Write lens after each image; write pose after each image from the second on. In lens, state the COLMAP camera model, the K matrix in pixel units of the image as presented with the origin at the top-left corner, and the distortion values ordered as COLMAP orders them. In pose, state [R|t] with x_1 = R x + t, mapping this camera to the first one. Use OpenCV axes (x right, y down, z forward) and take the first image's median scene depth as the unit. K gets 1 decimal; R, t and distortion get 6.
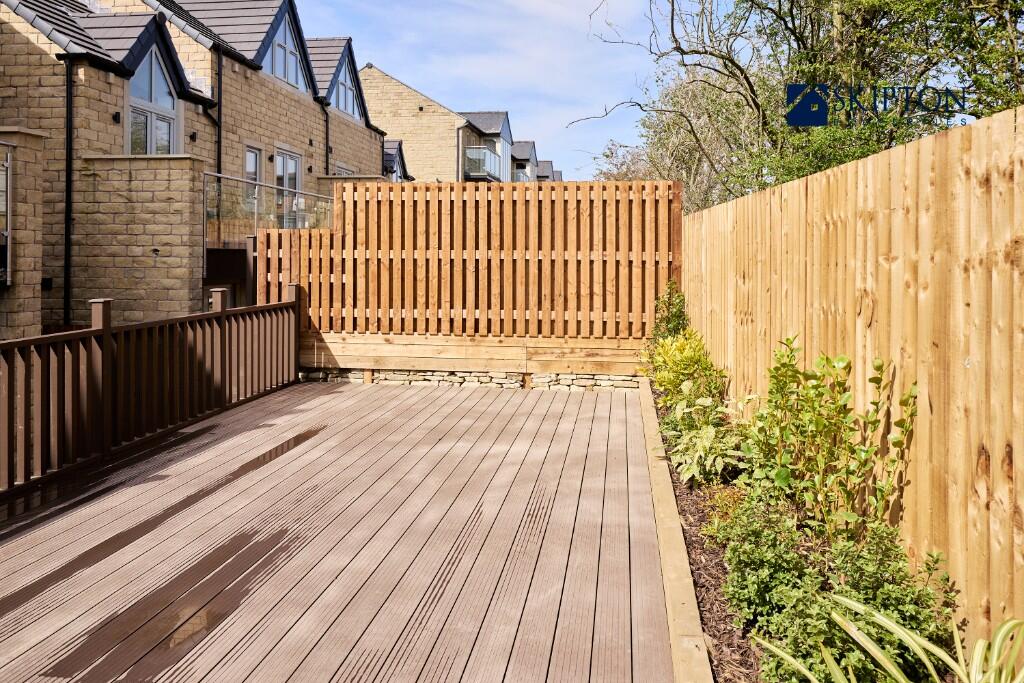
lens RADIAL K [[1231.5, 0, 512.0], [0, 1231.5, 341.5], [0, 0, 1]] dist [0.002971, 0.003675]
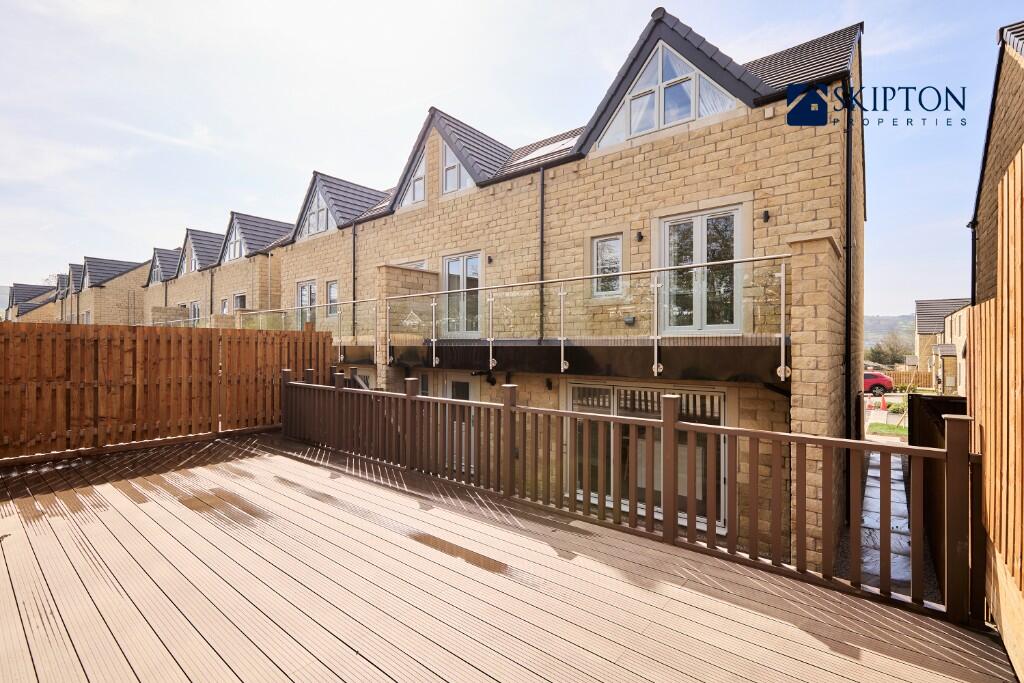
lens RADIAL K [[484.1, 0, 512.0], [0, 484.1, 341.5], [0, 0, 1]] dist [-0.018387, -0.000054]
pose [[-0.551804, -0.012941, -0.833873, 0.090923], [-0.072321, 0.996855, 0.032387, -0.077579], [0.830832, 0.078178, -0.551005, 1.032580]]
